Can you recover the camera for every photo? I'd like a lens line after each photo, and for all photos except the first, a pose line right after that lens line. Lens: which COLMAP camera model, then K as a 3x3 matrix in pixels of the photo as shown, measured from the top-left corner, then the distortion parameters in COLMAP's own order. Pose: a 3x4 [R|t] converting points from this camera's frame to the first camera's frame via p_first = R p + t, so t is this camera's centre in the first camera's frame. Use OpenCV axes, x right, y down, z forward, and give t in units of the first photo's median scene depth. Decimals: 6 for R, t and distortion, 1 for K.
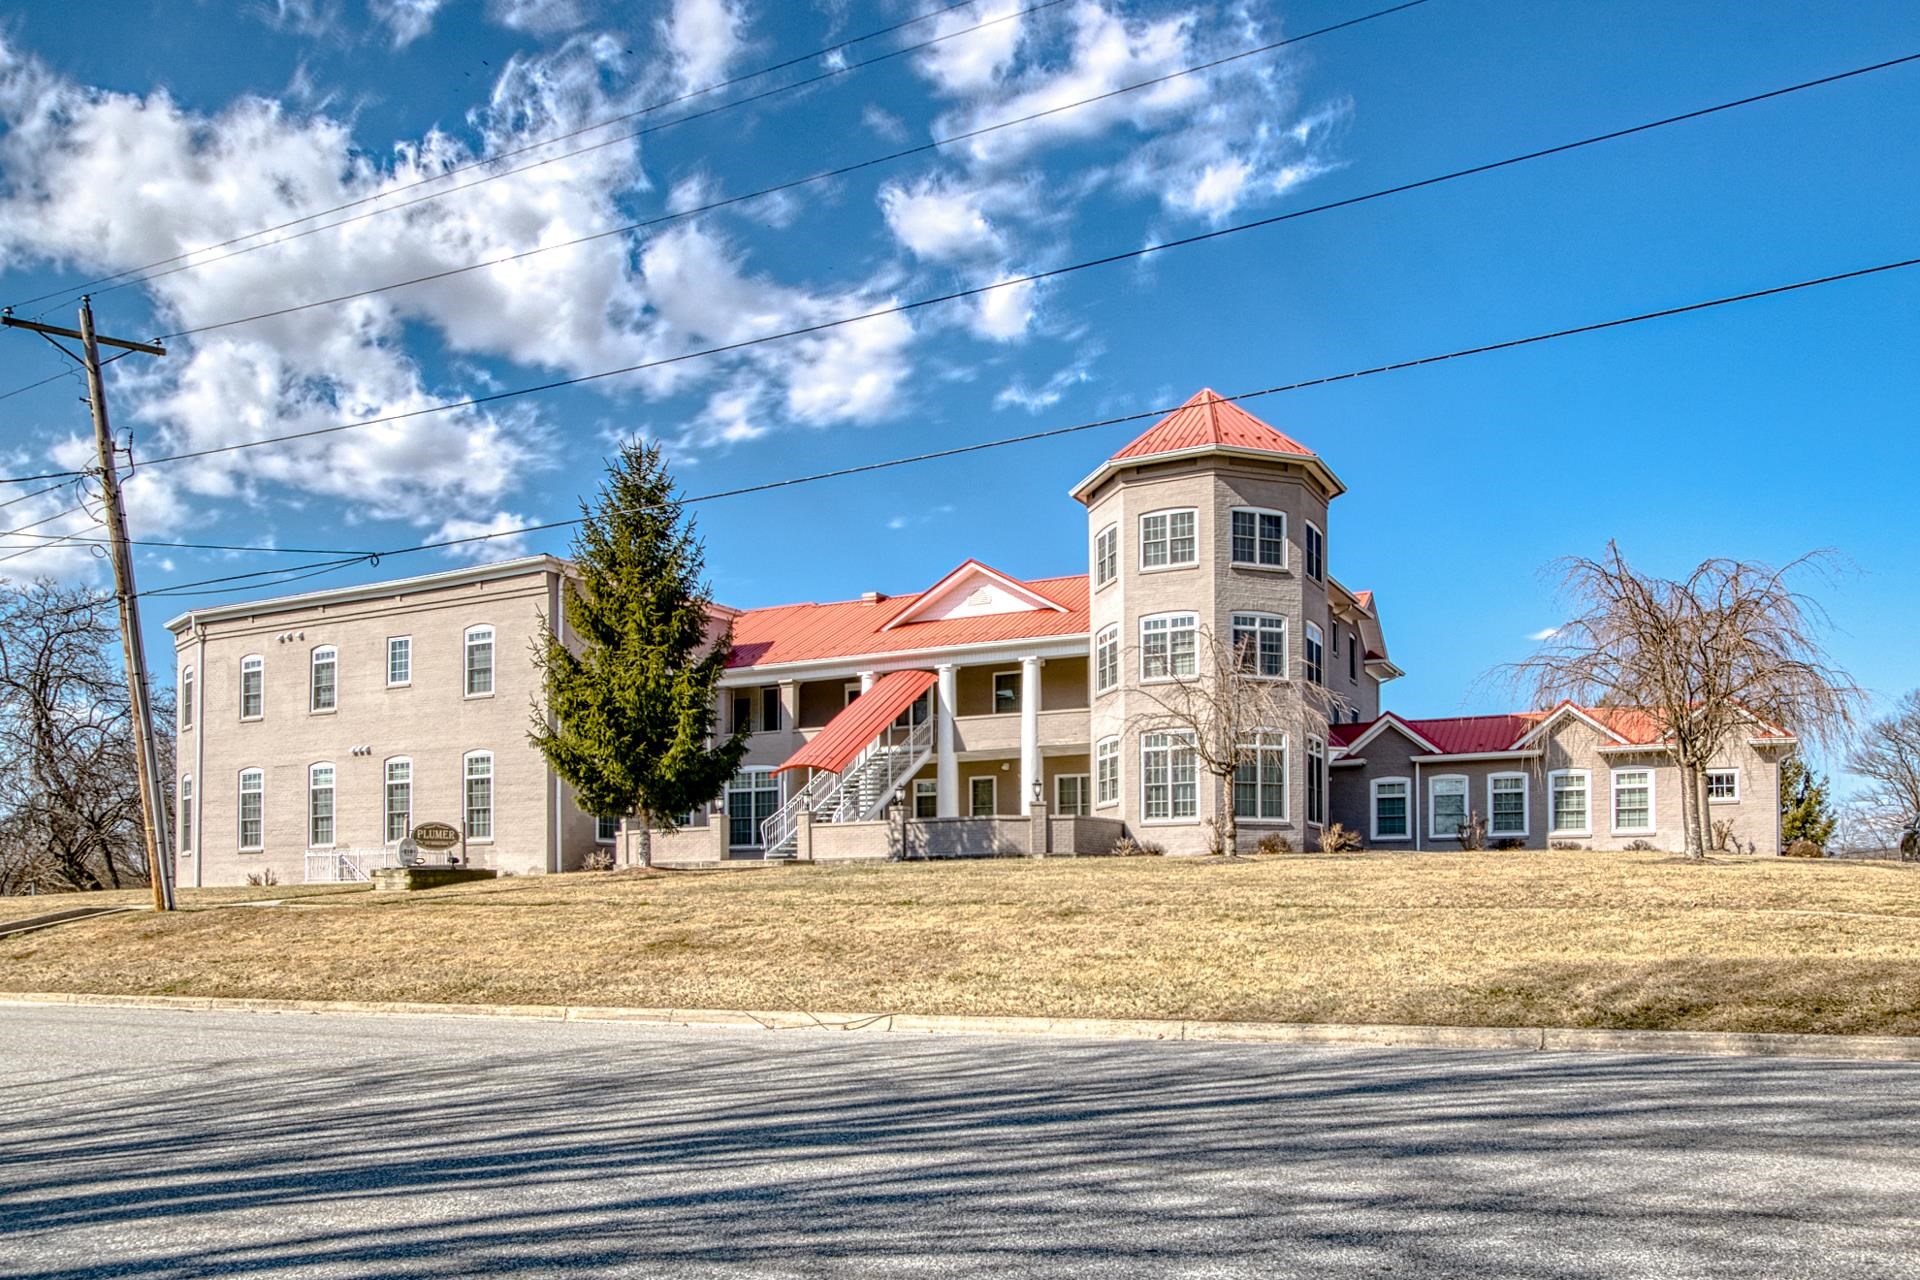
lens RADIAL K [[1367.9, 0, 1087.5], [0, 1367.9, 881.2], [0, 0, 1]] dist [0.000009, 0.004516]
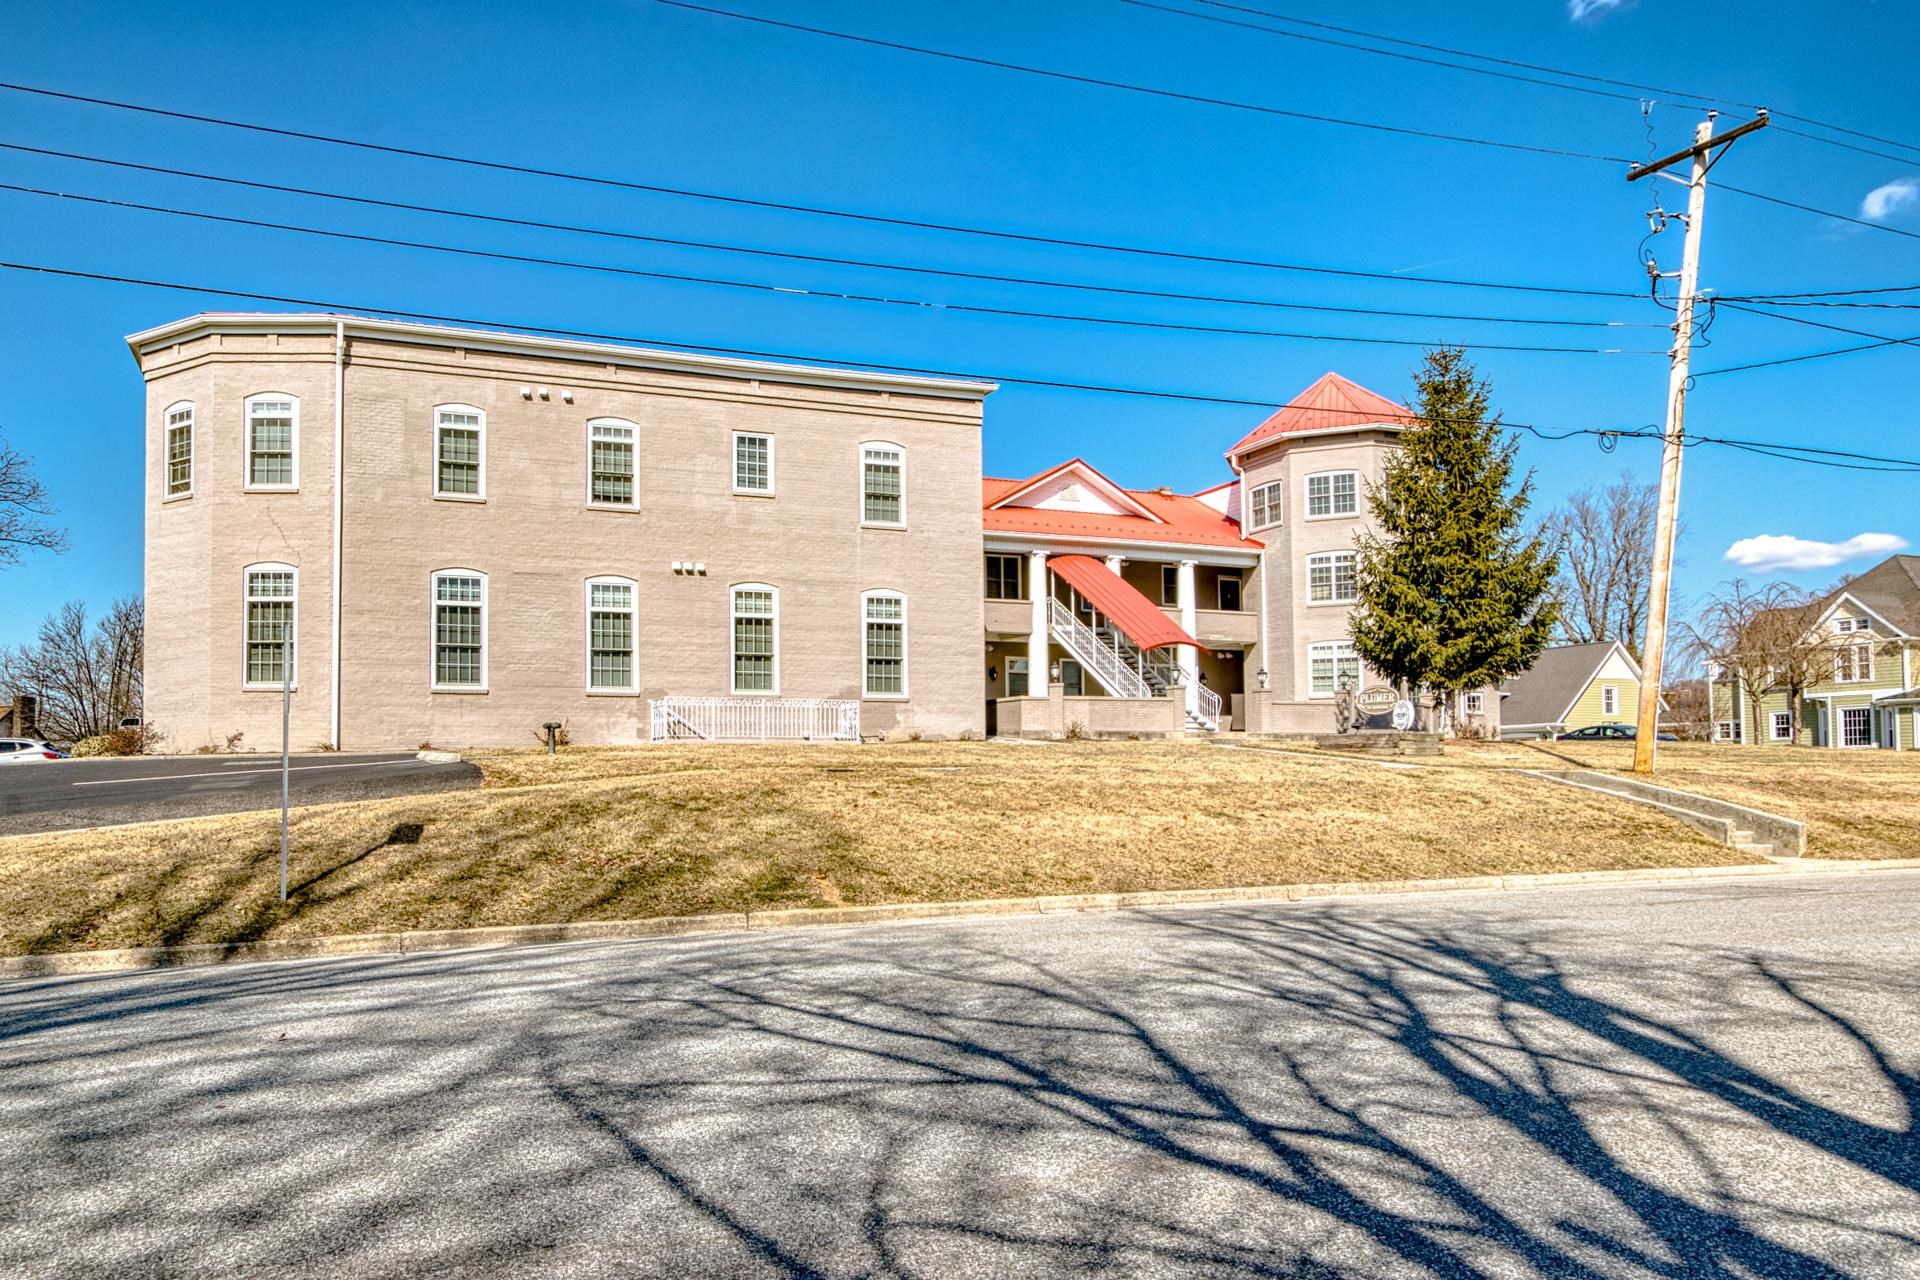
lens RADIAL K [[1276.2, 0, 775.6], [0, 1276.2, 734.0], [0, 0, 1]] dist [-0.005623, -0.000192]
pose [[0.711351, 0.028918, 0.702242, -1.002741], [-0.013415, 0.999530, -0.027572, 0.015033], [-0.702709, 0.010192, 0.711404, 0.469464]]
